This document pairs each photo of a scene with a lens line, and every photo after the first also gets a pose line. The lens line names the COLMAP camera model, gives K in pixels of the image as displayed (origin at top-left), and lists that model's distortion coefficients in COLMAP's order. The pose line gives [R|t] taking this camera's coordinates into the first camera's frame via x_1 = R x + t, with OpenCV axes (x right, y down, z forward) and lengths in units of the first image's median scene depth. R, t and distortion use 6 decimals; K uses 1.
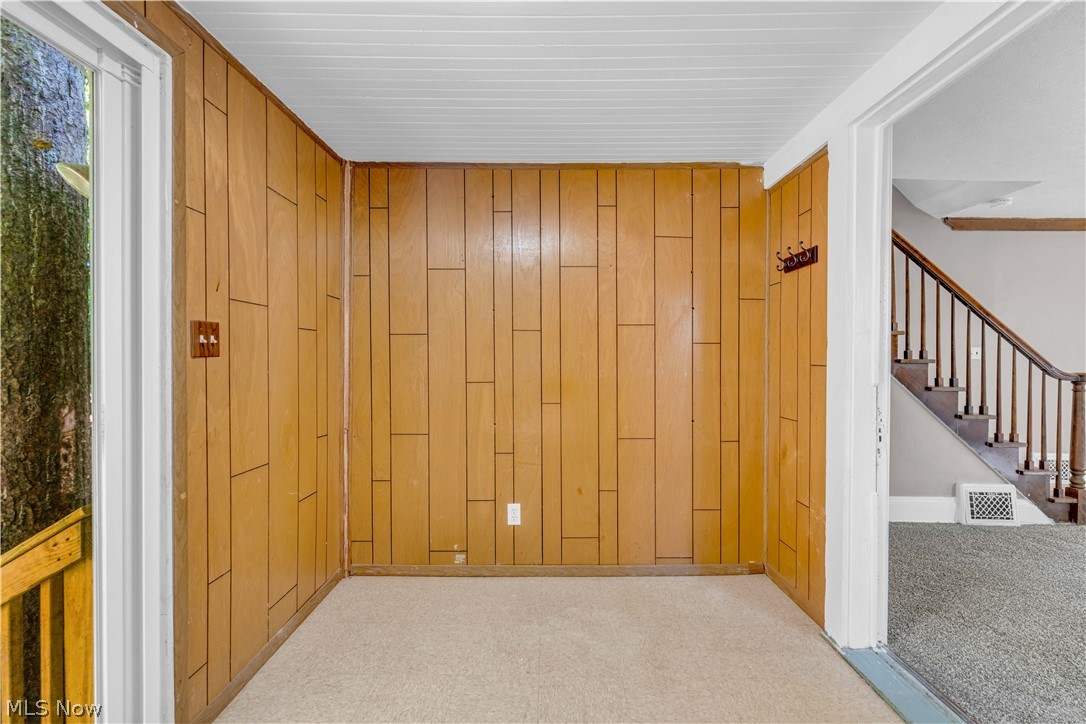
lens RADIAL K [[436.3, 0, 544.7], [0, 436.3, 358.1], [0, 0, 1]] dist [-0.003120, 0.000182]
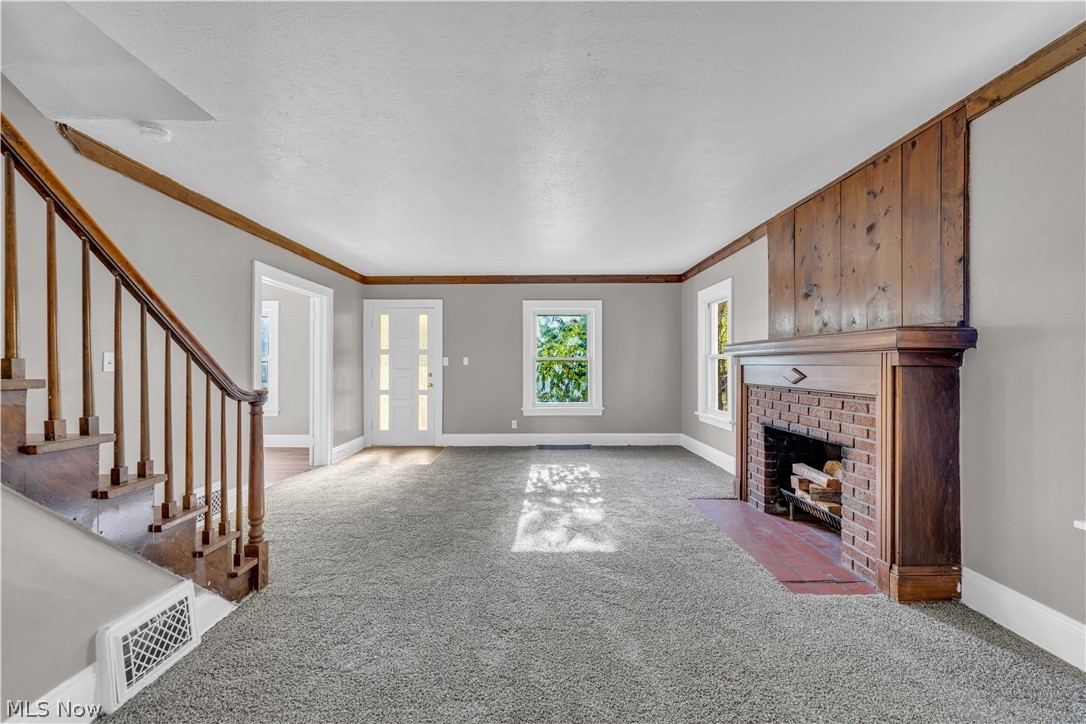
lens RADIAL K [[436.3, 0, 538.2], [0, 436.3, 364.3], [0, 0, 1]] dist [-0.003120, 0.000182]
pose [[-0.014634, -0.001057, 0.999892, 0.457173], [0.005094, 0.999986, 0.001131, -0.009896], [-0.999880, 0.005110, -0.014628, 0.515315]]
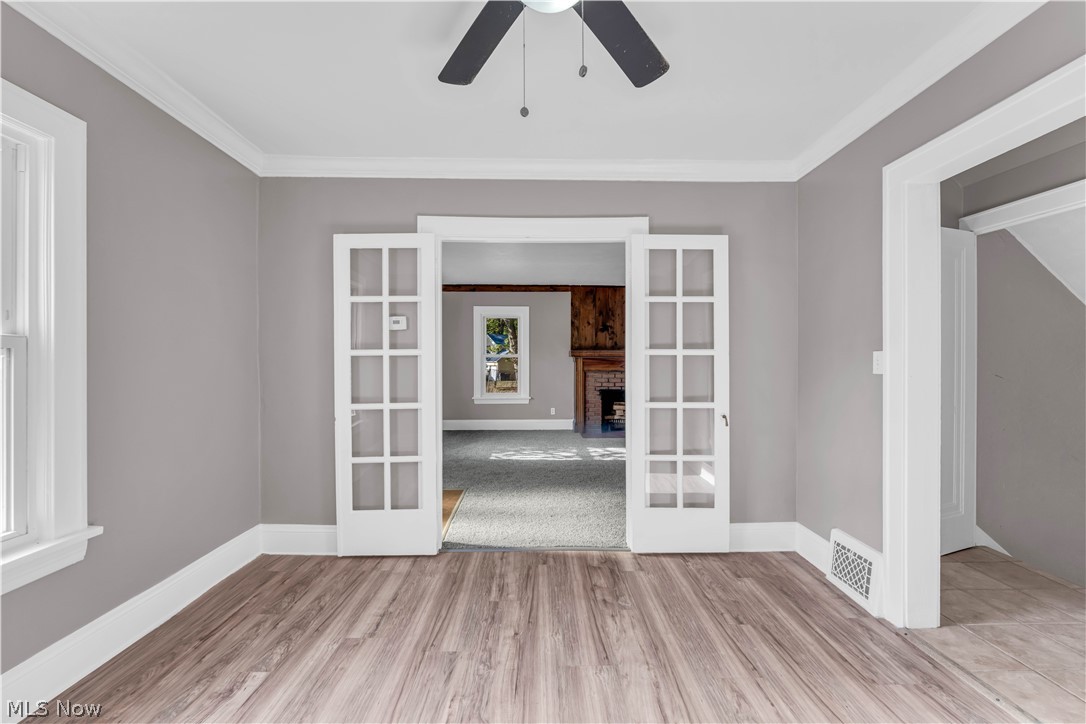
lens RADIAL K [[436.3, 0, 544.9], [0, 436.3, 366.2], [0, 0, 1]] dist [-0.003120, 0.000182]
pose [[-0.999331, -0.002229, -0.036499, 3.373550], [-0.002316, 0.999995, 0.002351, 0.040436], [0.036493, 0.002434, -0.999331, 3.816777]]
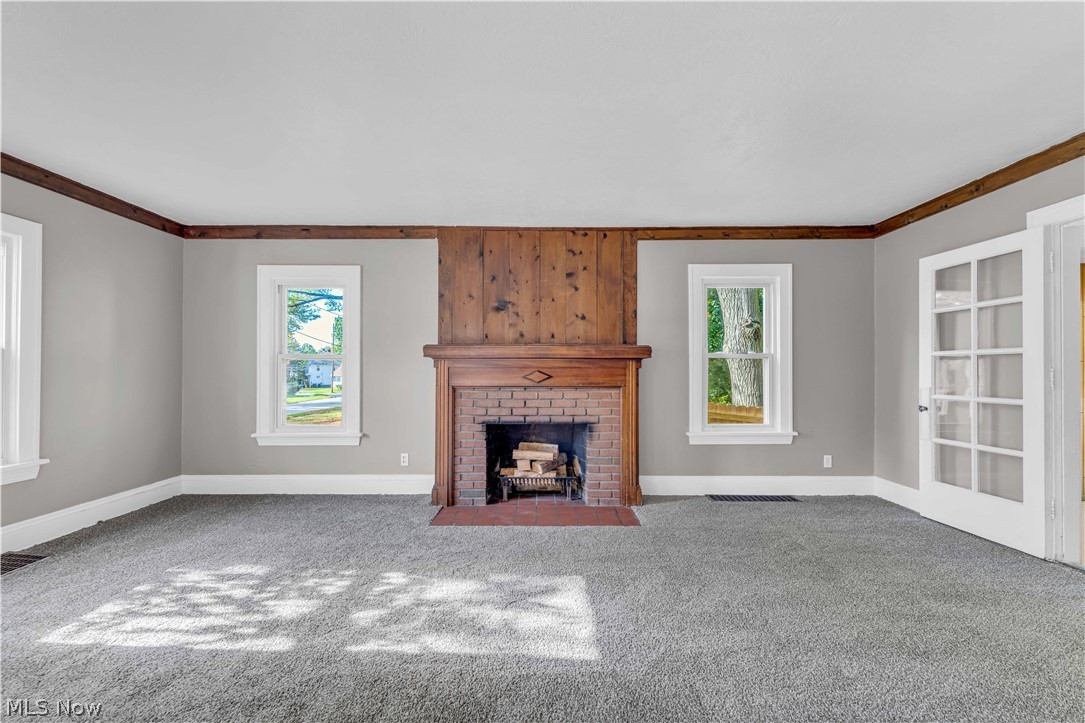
lens RADIAL K [[435.9, 0, 541.3], [0, 435.9, 369.8], [0, 0, 1]] dist [-0.003120, 0.000182]
pose [[-0.999888, -0.002816, -0.014727, 2.365162], [-0.002829, 0.999996, 0.000852, 0.010901], [0.014725, 0.000894, -0.999891, 1.697745]]
